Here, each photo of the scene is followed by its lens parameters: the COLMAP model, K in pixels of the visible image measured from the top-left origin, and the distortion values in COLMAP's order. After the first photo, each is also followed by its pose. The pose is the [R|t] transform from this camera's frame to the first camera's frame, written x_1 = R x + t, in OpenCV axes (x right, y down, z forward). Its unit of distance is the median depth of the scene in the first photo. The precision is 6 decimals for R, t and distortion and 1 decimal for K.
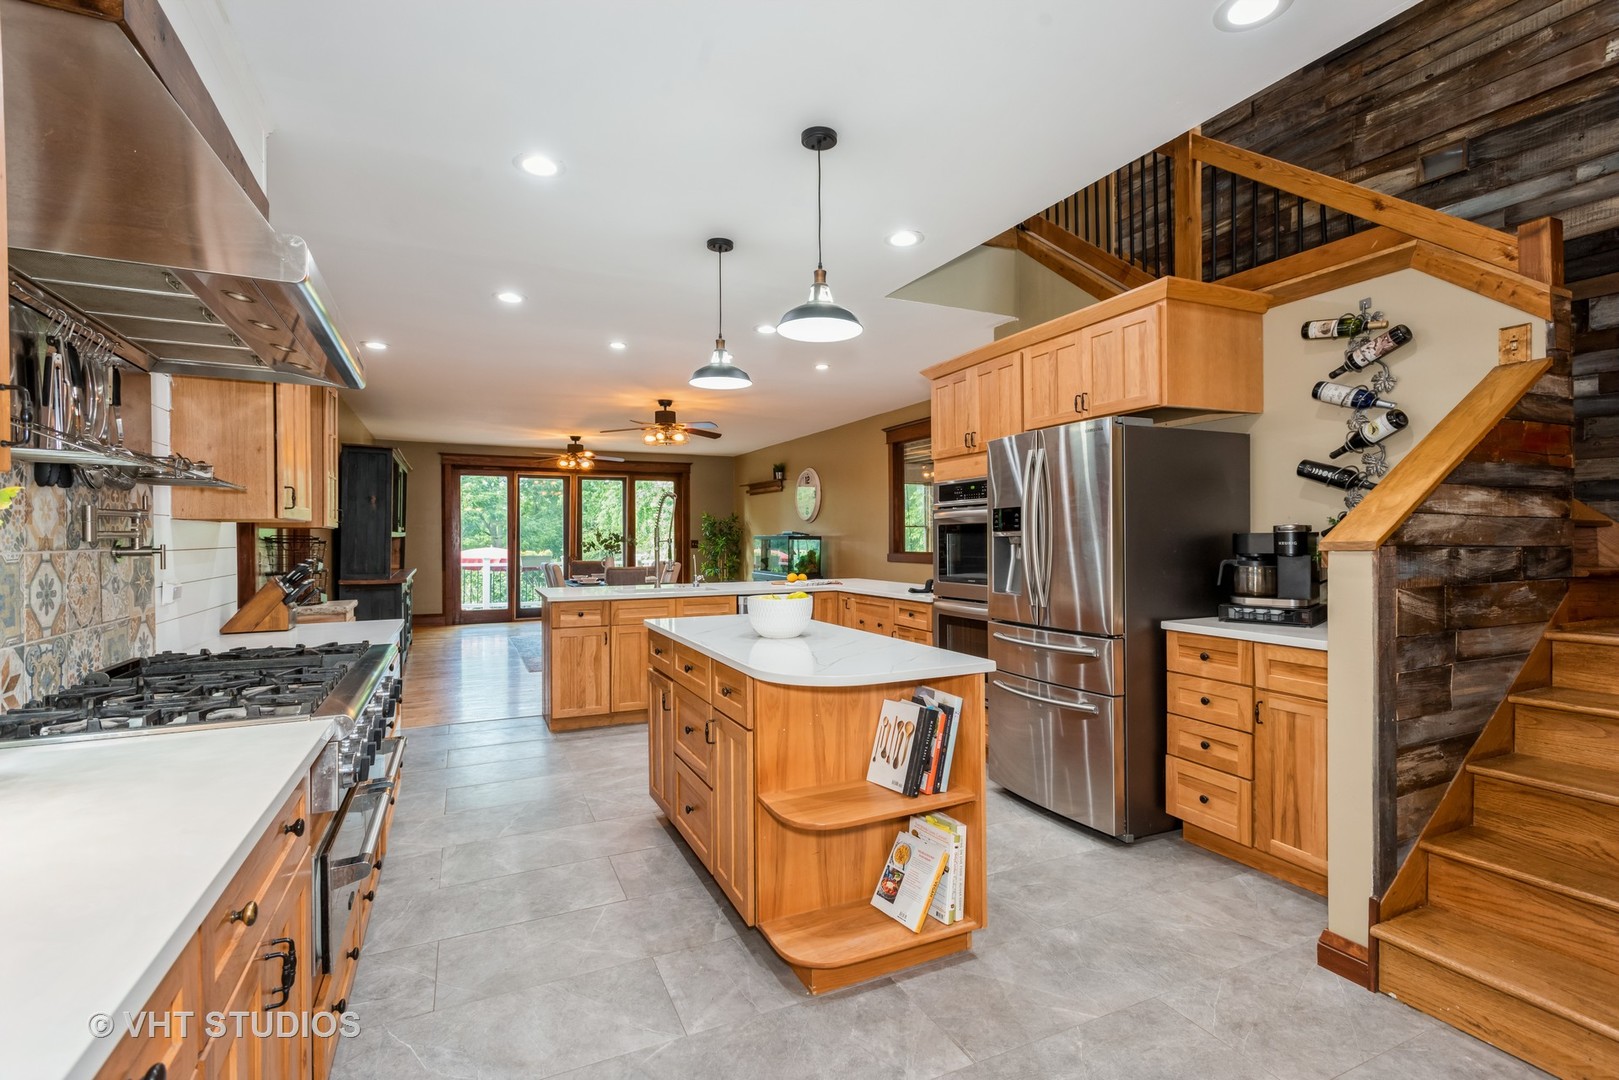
lens RADIAL K [[755.6, 0, 811.9], [0, 755.6, 543.7], [0, 0, 1]] dist [0.002364, 0.000464]
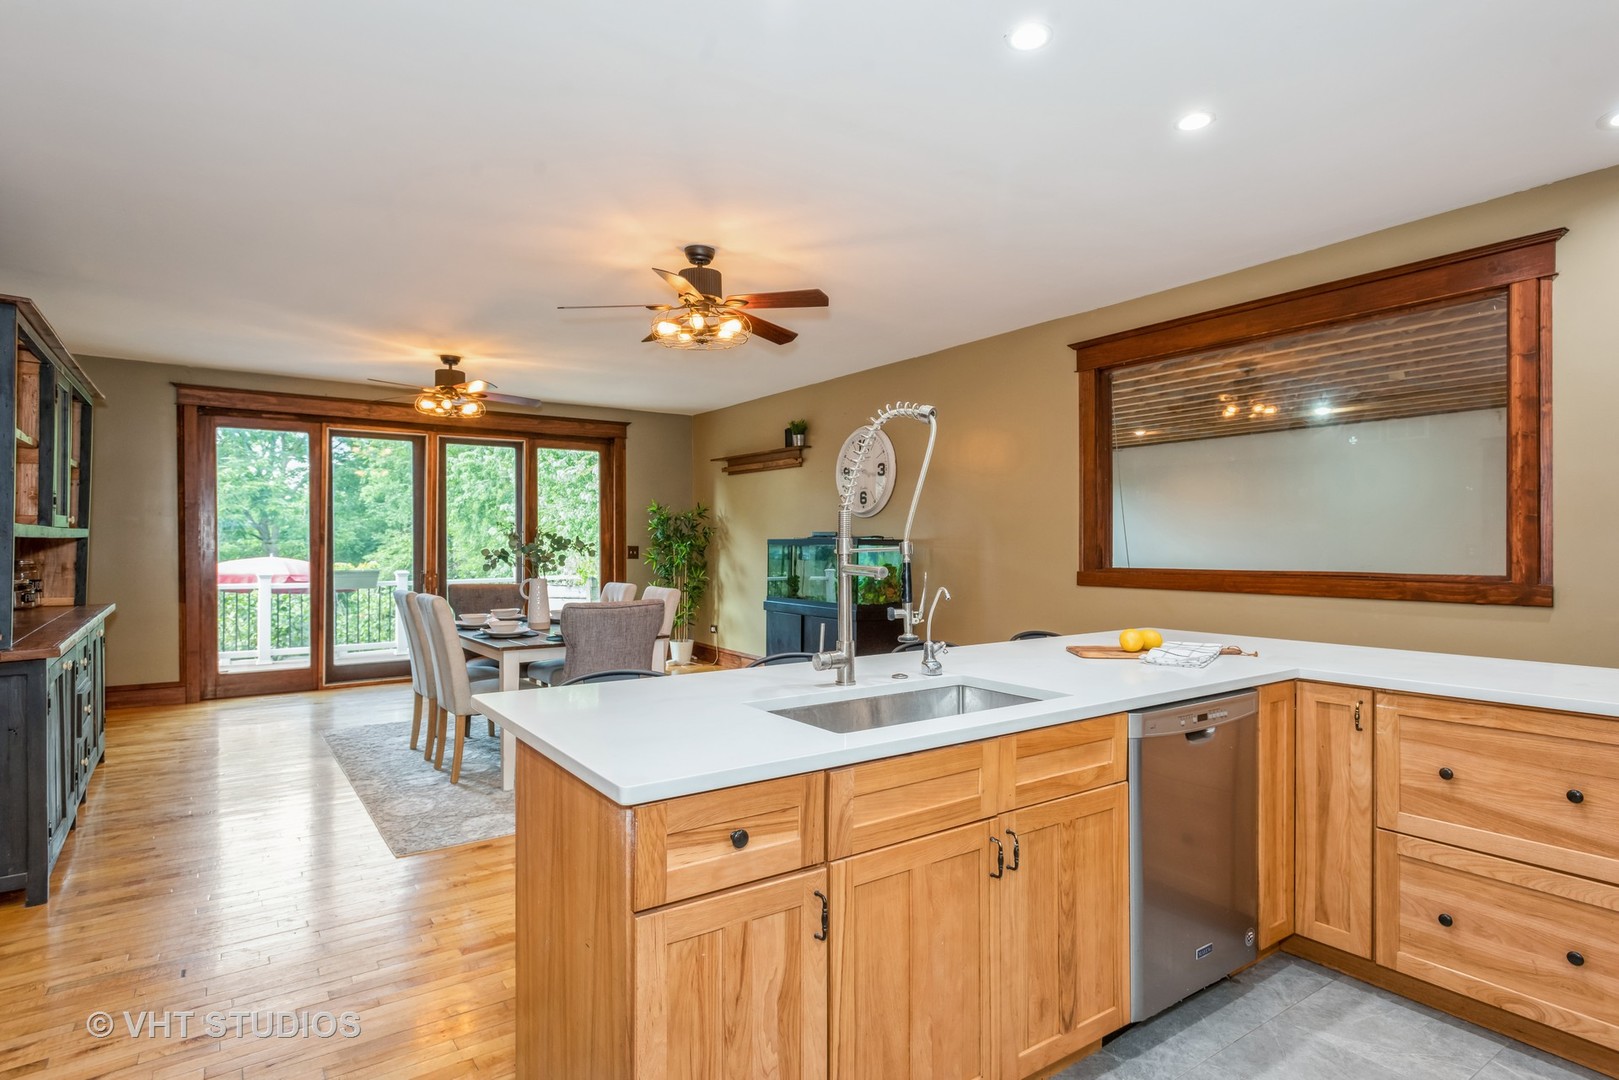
lens RADIAL K [[841.9, 0, 811.4], [0, 841.9, 551.5], [0, 0, 1]] dist [0.005081, -0.000109]
pose [[0.984035, -0.000376, 0.177974, -0.150487], [0.000040, 0.999998, 0.001892, -0.001801], [-0.177974, -0.001855, 0.984033, 0.323893]]
